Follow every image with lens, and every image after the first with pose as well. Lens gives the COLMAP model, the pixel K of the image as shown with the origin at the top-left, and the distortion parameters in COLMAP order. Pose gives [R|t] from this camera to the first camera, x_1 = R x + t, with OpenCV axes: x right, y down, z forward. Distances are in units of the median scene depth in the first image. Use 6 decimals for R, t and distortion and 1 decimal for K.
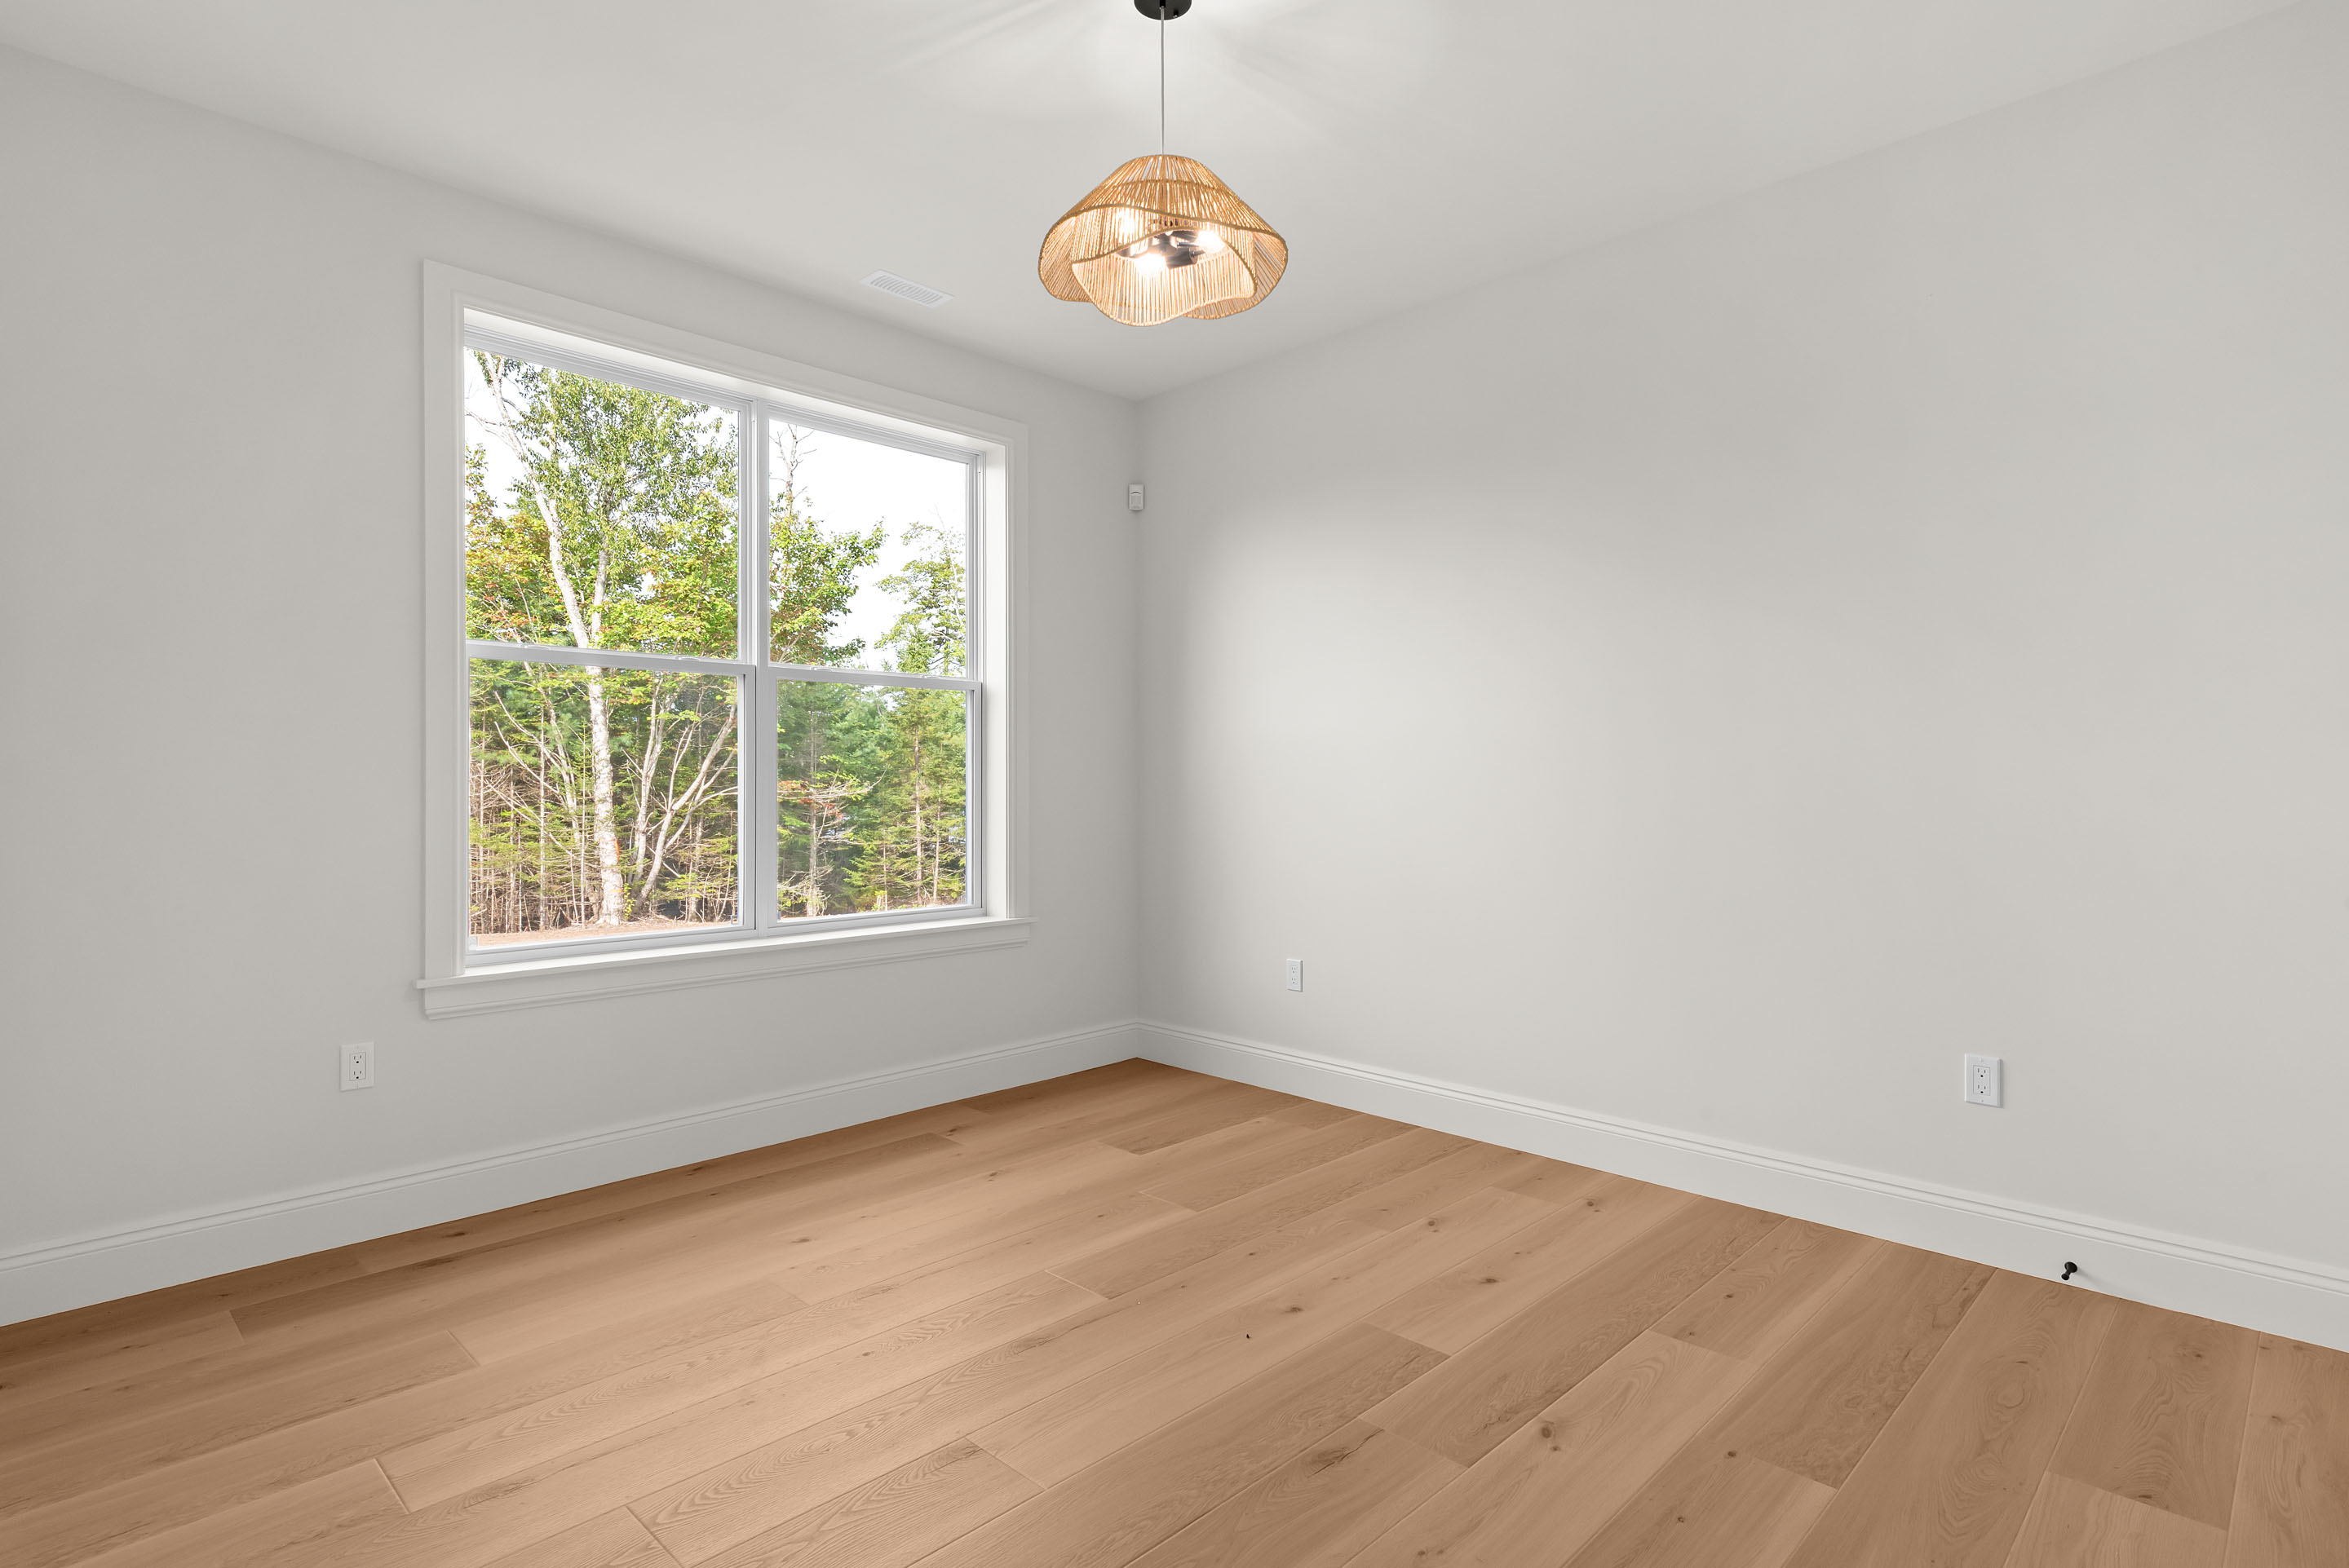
lens RADIAL K [[1272.3, 0, 1173.1], [0, 1272.3, 776.6], [0, 0, 1]] dist [0.003843, -0.000196]
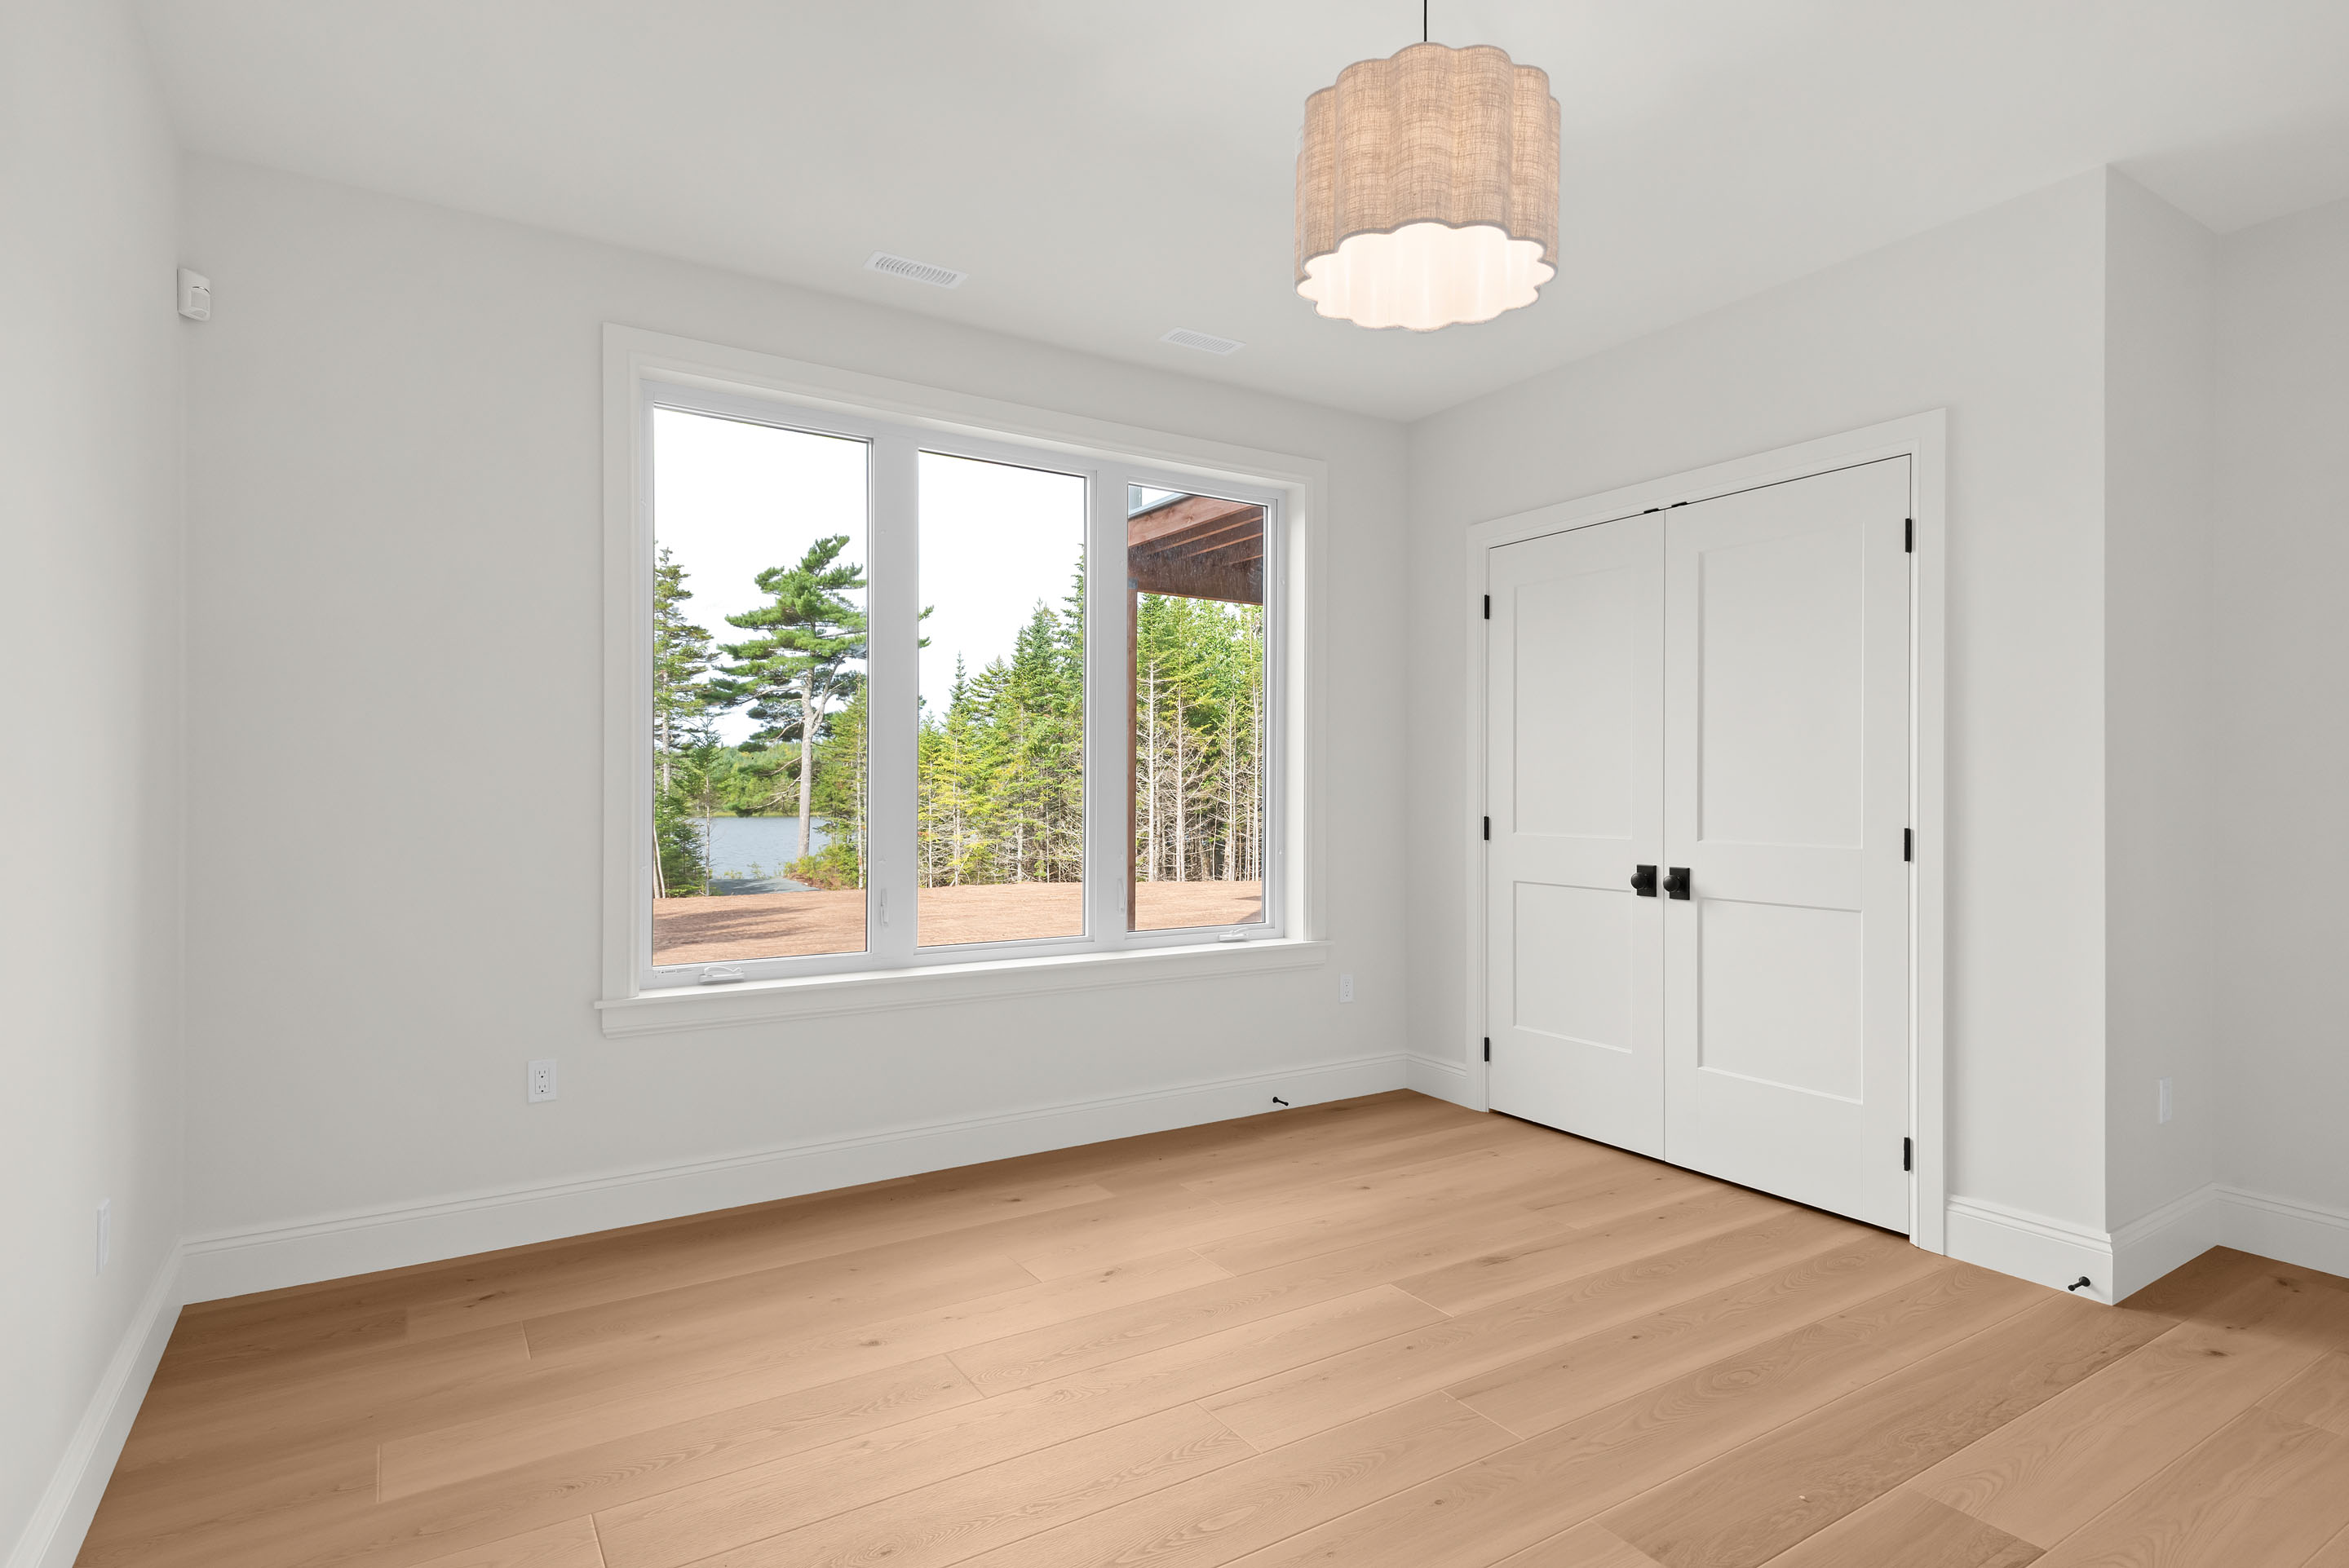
lens RADIAL K [[1227.2, 0, 1178.8], [0, 1227.2, 787.5], [0, 0, 1]] dist [0.002788, -0.001167]
pose [[0.970742, -0.007300, -0.240014, 0.109953], [0.004215, 0.999902, -0.013364, -0.000690], [0.240088, 0.011961, 0.970678, 0.120505]]
